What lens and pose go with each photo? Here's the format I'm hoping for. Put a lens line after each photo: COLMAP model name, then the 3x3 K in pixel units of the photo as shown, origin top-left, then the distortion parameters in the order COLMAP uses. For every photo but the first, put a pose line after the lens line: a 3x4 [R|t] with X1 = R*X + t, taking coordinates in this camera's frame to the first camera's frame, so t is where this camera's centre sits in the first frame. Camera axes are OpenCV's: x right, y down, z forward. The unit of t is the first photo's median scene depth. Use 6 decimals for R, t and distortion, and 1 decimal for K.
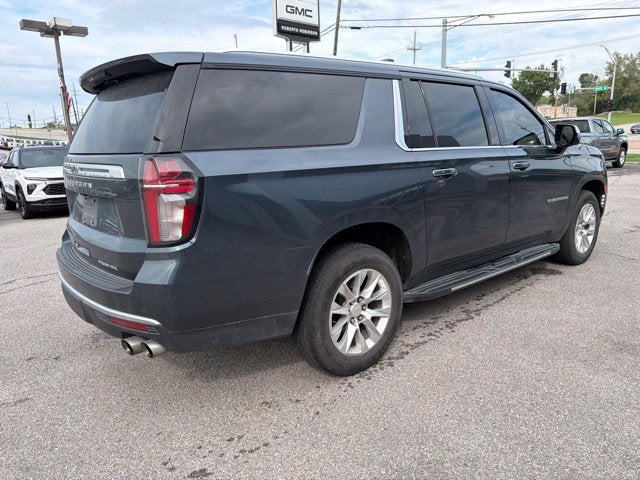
lens RADIAL K [[455.8, 0, 321.7], [0, 455.8, 242.2], [0, 0, 1]] dist [0.030165, -0.036941]
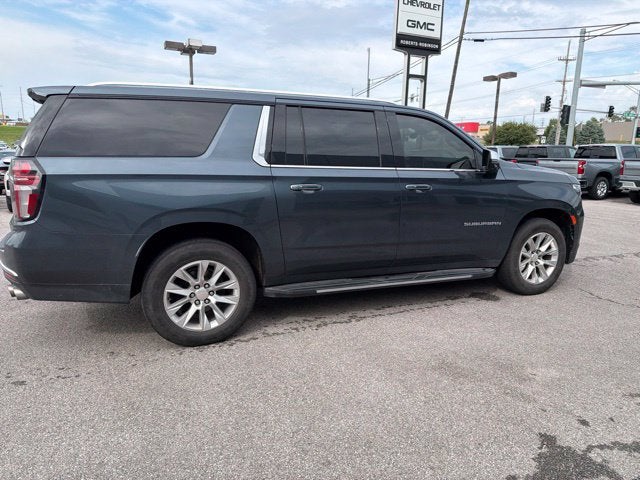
lens RADIAL K [[455.8, 0, 322.5], [0, 455.8, 240.7], [0, 0, 1]] dist [0.030165, -0.036941]
pose [[0.954283, 0.102467, -0.280791, 0.556542], [-0.109037, 0.994007, -0.007833, -0.013018], [0.278305, 0.038092, 0.959737, -0.065263]]
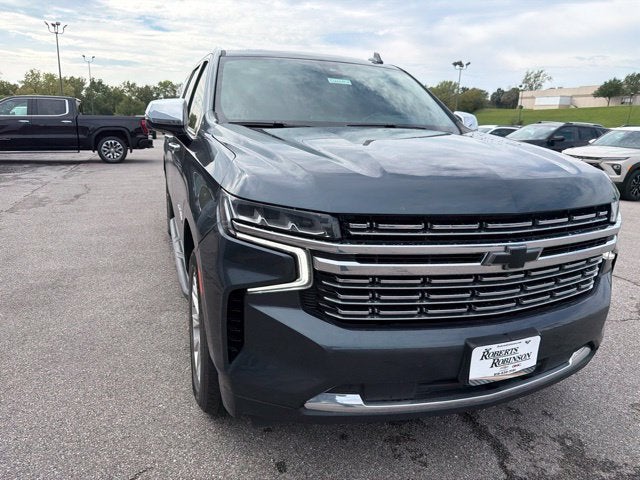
lens RADIAL K [[455.8, 0, 322.1], [0, 455.8, 232.3], [0, 0, 1]] dist [0.030165, -0.036941]
pose [[-0.344899, 0.245287, -0.906023, 1.256589], [-0.230669, 0.913502, 0.335122, -0.403006], [0.909855, 0.324575, -0.258486, 1.634361]]
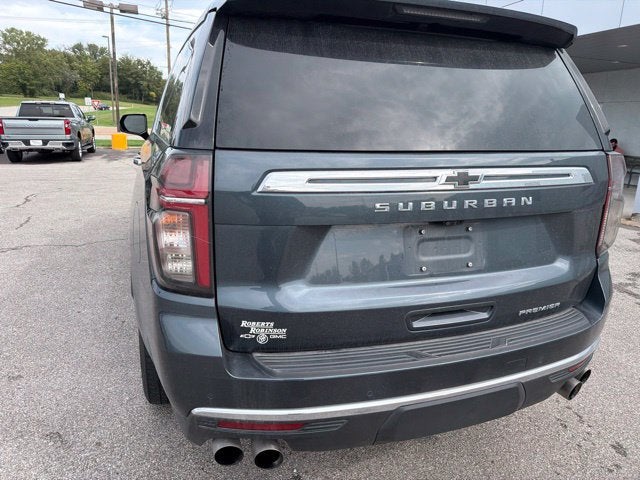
lens RADIAL K [[455.8, 0, 321.8], [0, 455.8, 239.9], [0, 0, 1]] dist [0.030165, -0.036941]
pose [[0.349606, -0.197175, 0.915914, -0.791210], [0.170638, 0.974653, 0.144688, -0.139299], [-0.921227, 0.105706, 0.374390, 0.675221]]
